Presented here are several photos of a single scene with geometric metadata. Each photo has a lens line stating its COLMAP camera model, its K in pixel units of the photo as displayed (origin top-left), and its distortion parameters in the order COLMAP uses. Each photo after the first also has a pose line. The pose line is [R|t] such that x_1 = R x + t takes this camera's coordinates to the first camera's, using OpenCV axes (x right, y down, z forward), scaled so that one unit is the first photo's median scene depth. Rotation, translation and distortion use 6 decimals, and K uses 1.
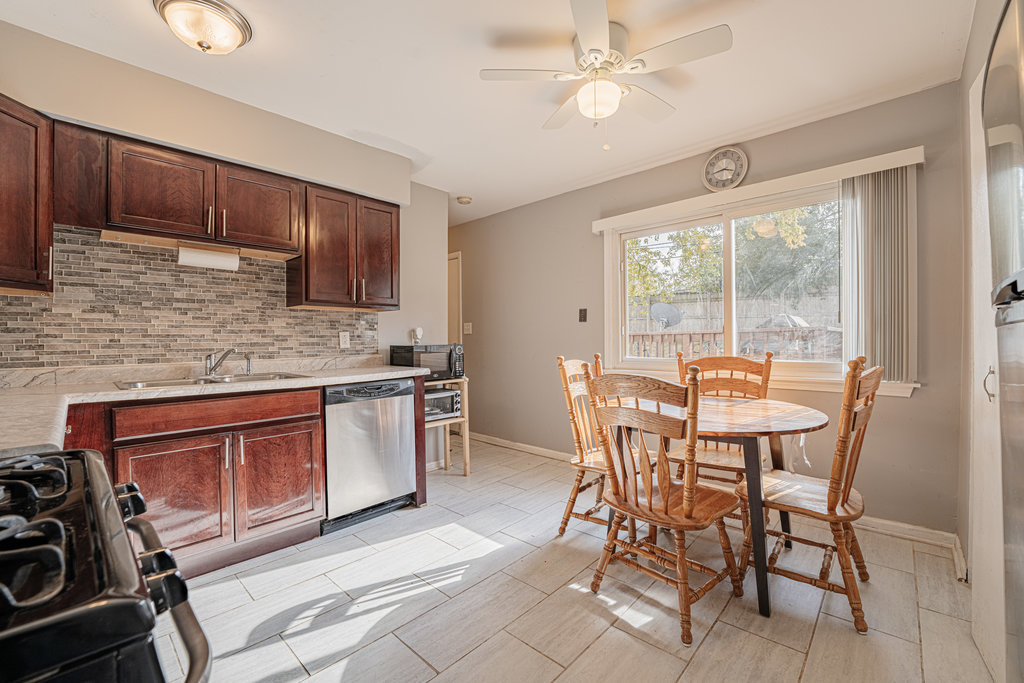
lens RADIAL K [[417.5, 0, 511.4], [0, 417.5, 341.1], [0, 0, 1]] dist [-0.002969, -0.000232]
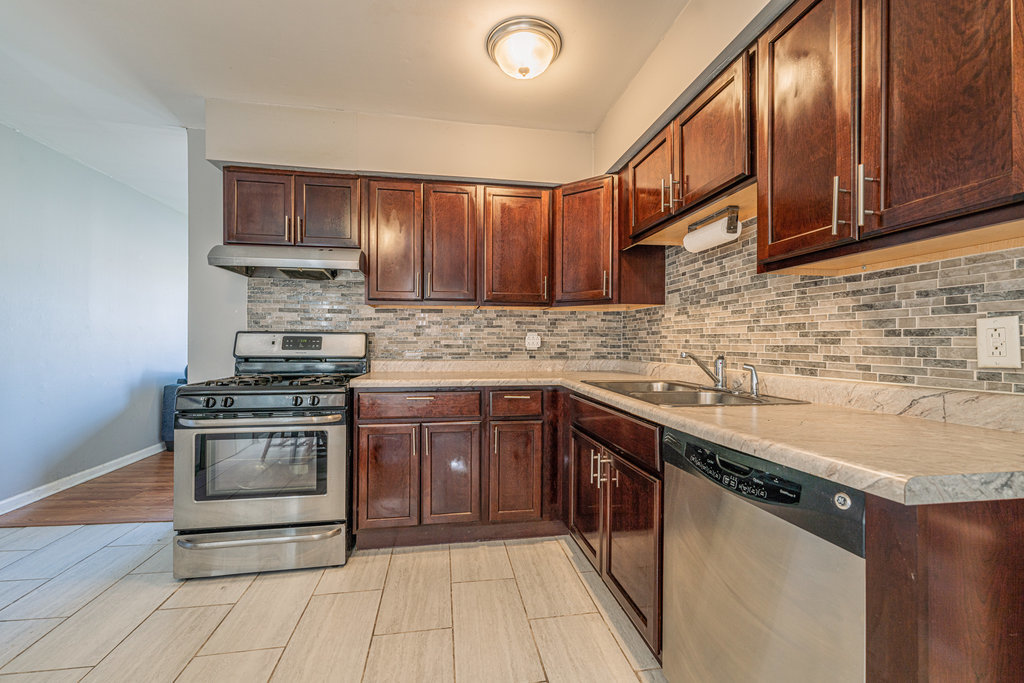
lens RADIAL K [[417.5, 0, 509.4], [0, 417.5, 340.5], [0, 0, 1]] dist [-0.002969, -0.000232]
pose [[-0.613624, 0.005235, -0.789581, 0.103921], [0.001070, 0.999983, 0.005799, -0.007452], [0.789598, 0.002714, -0.613619, 1.080097]]
